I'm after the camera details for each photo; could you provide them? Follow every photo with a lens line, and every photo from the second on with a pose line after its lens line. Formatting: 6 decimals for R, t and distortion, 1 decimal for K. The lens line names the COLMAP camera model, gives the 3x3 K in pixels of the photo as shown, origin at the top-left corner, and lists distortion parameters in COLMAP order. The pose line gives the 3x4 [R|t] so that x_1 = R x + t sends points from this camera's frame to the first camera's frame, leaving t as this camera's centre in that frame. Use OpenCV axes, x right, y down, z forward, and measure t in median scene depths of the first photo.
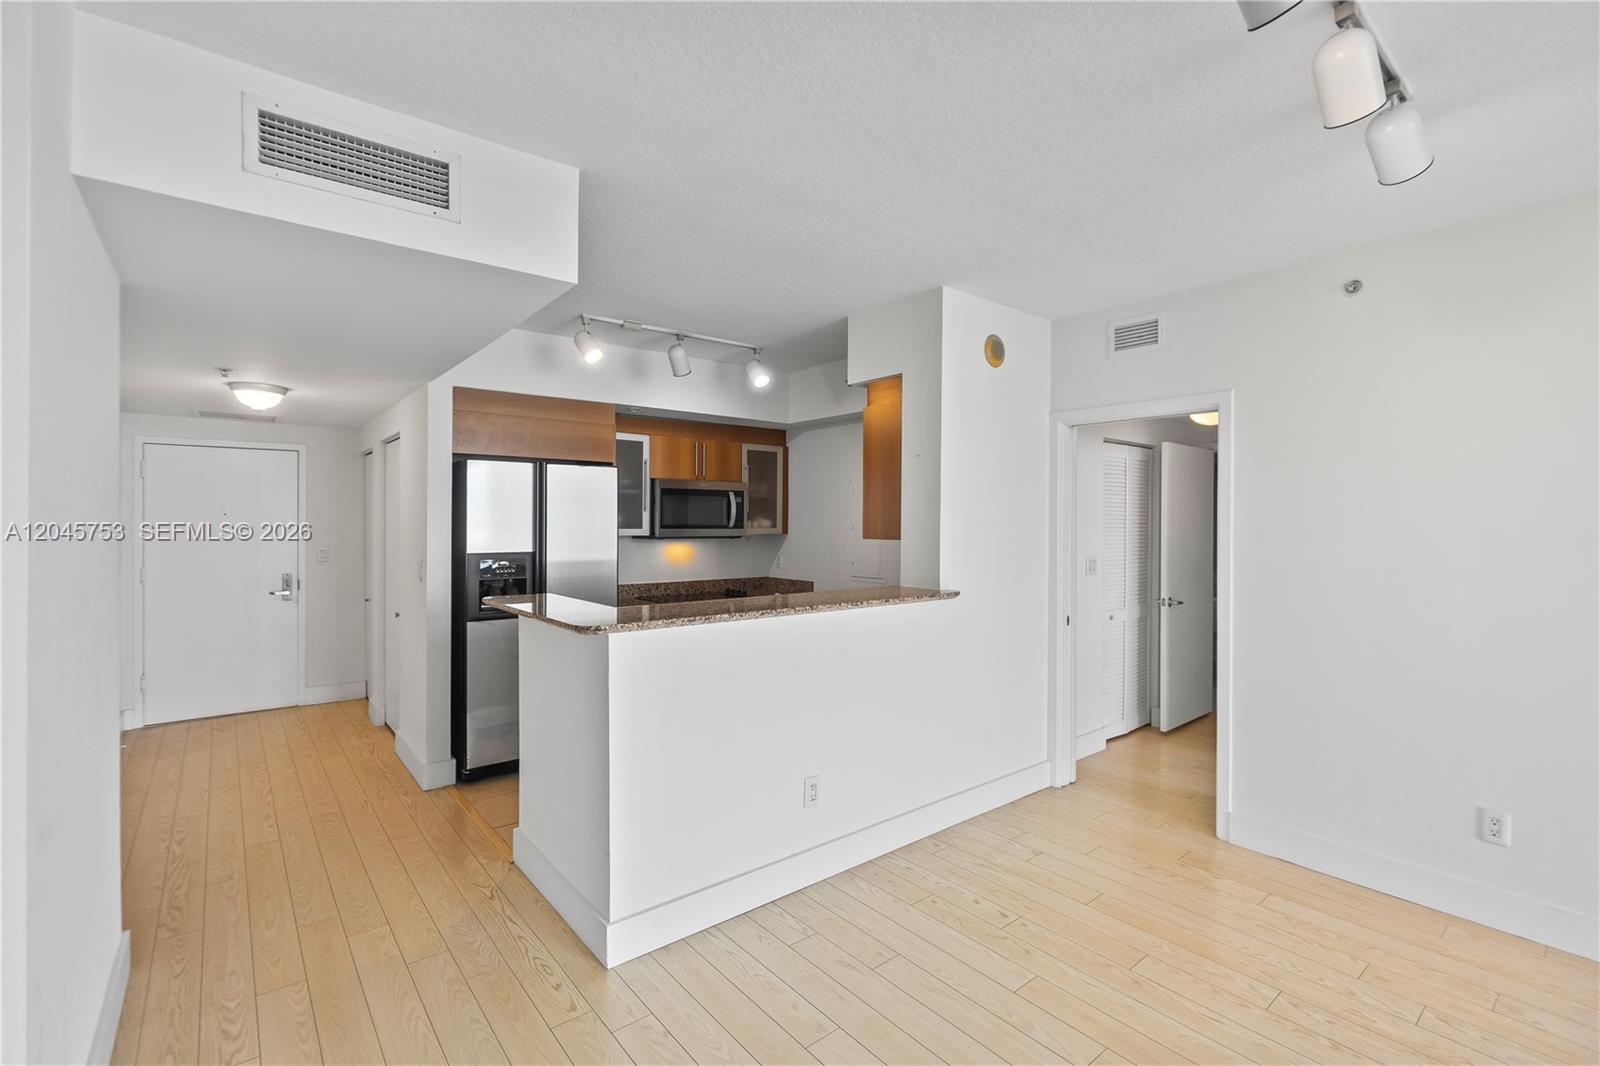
lens RADIAL K [[714.5, 0, 816.0], [0, 714.5, 527.1], [0, 0, 1]] dist [-0.000089, 0.003156]
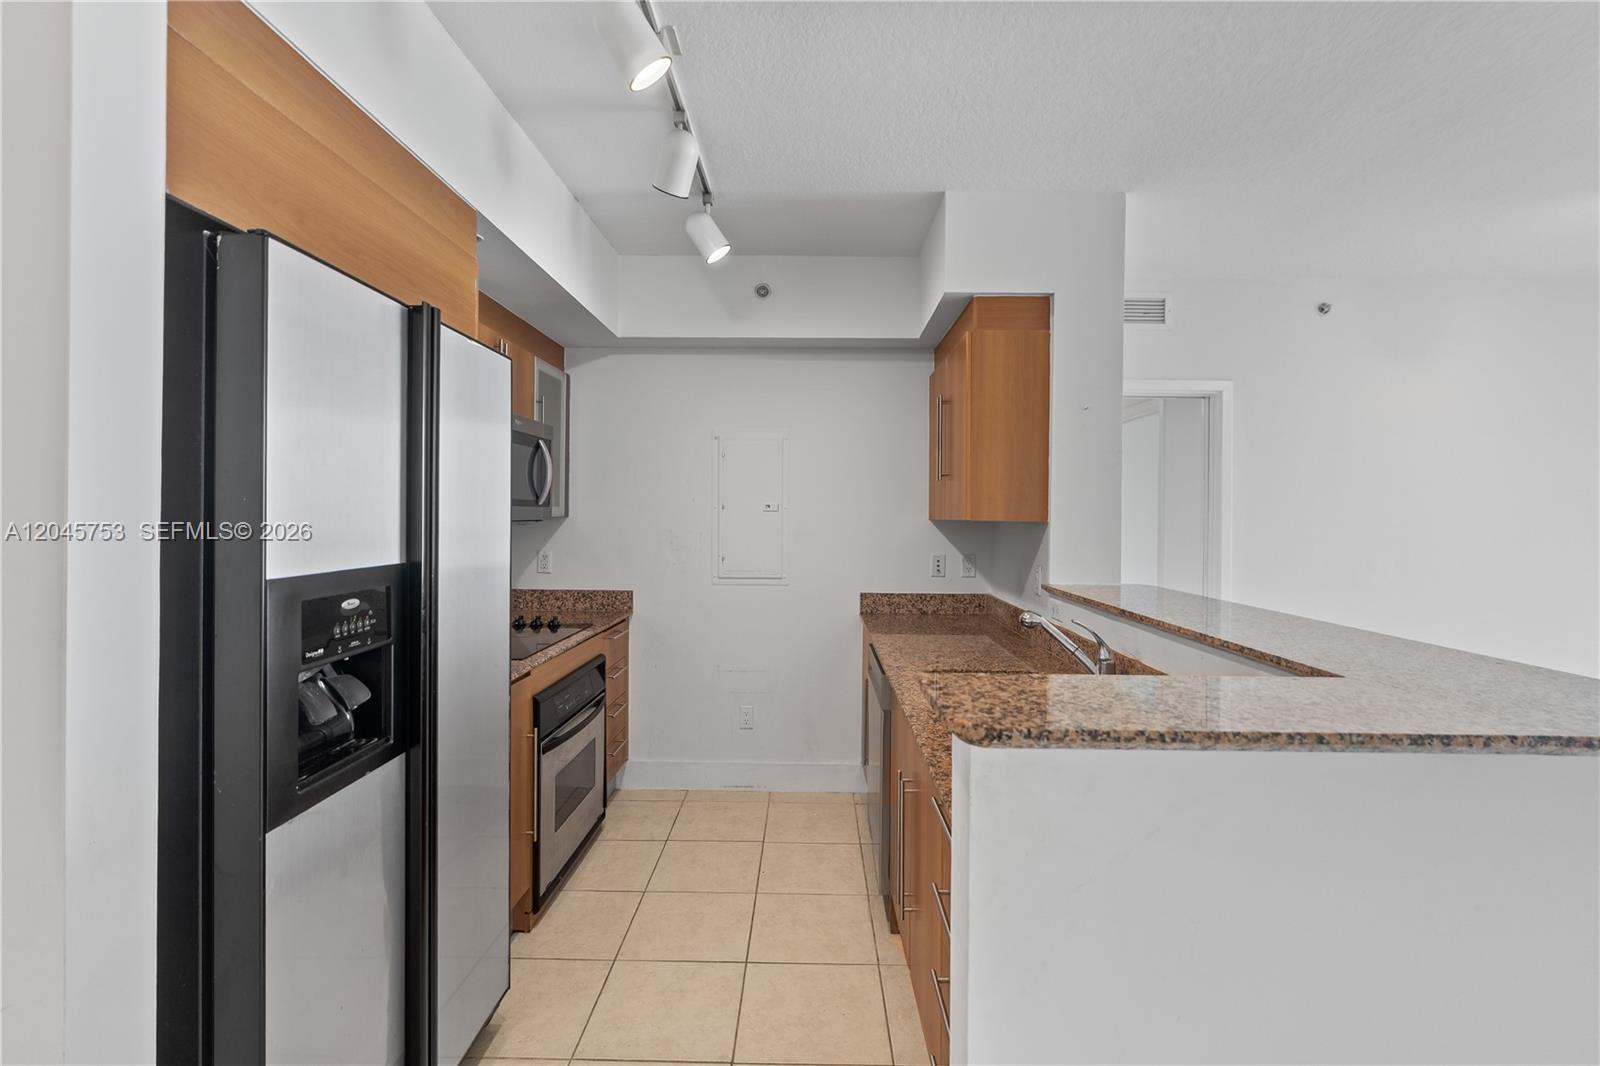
lens RADIAL K [[714.5, 0, 805.3], [0, 714.5, 518.0], [0, 0, 1]] dist [-0.000089, 0.003156]
pose [[0.645083, -0.003725, 0.764103, -0.426323], [-0.000286, 0.999987, 0.005117, 0.008793], [-0.764112, -0.003520, 0.645074, 0.504331]]
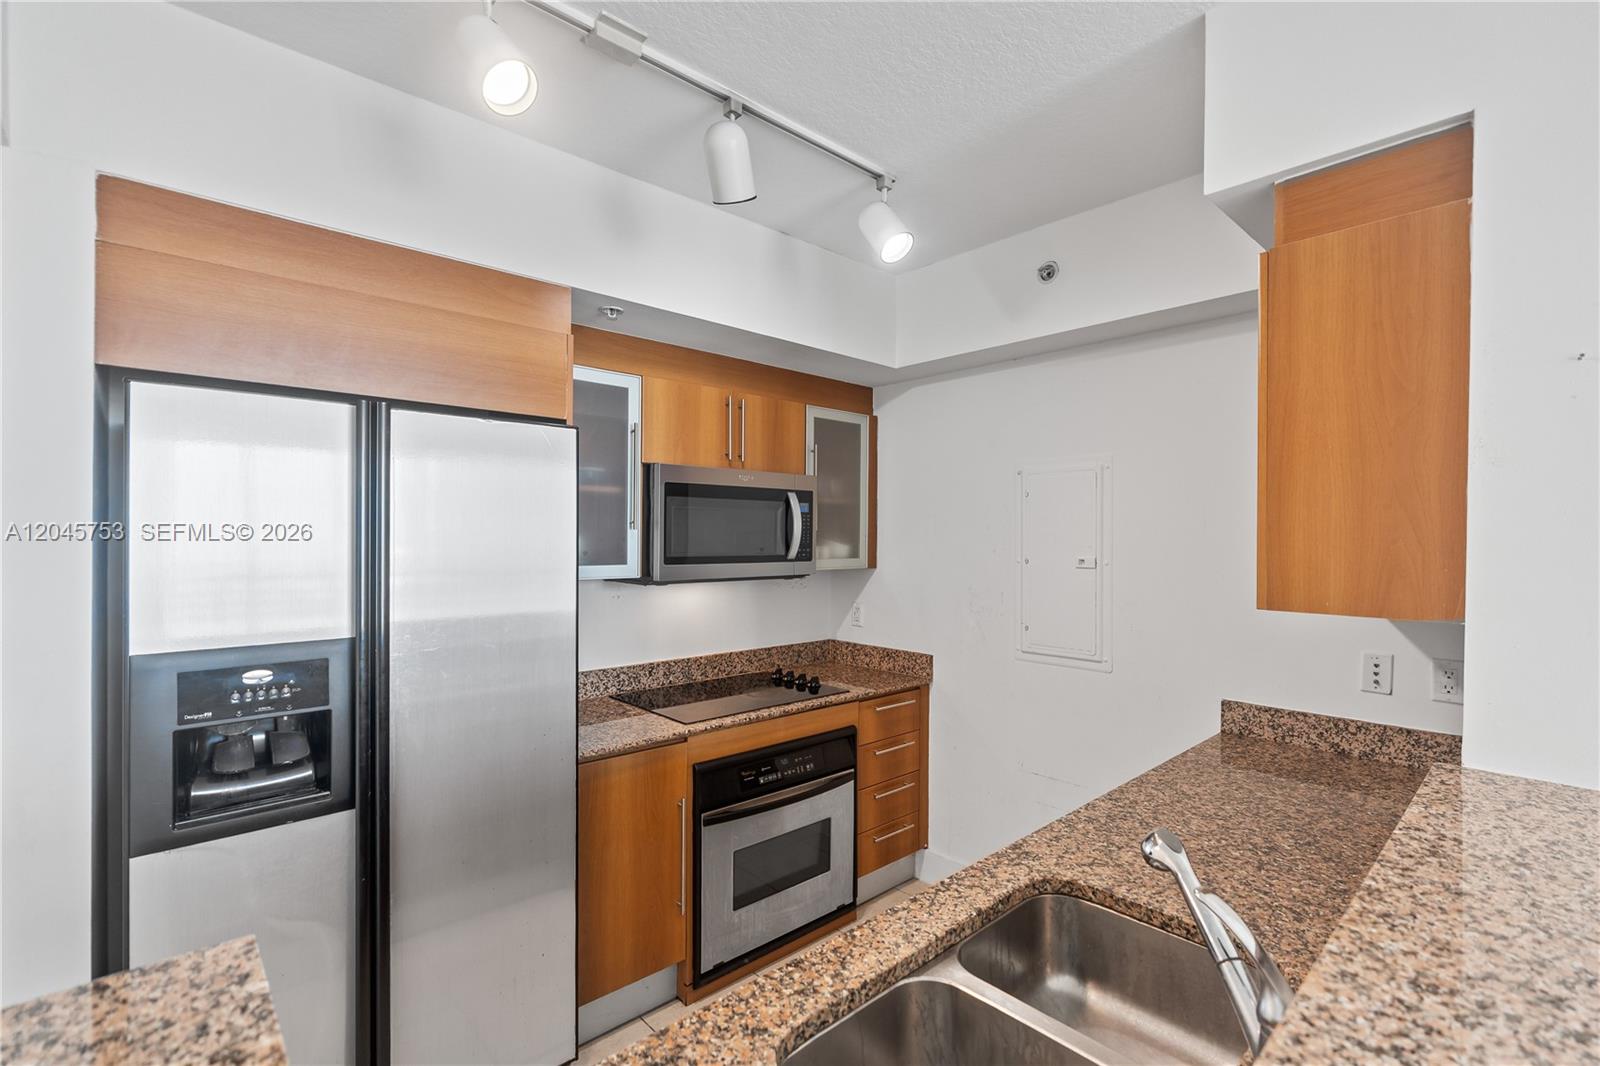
lens RADIAL K [[714.5, 0, 817.7], [0, 714.5, 544.6], [0, 0, 1]] dist [-0.000089, 0.003156]
pose [[0.997986, 0.000668, 0.063435, -0.138355], [-0.000999, 0.999986, 0.005189, -0.013597], [-0.063431, -0.005242, 0.997972, 0.484212]]
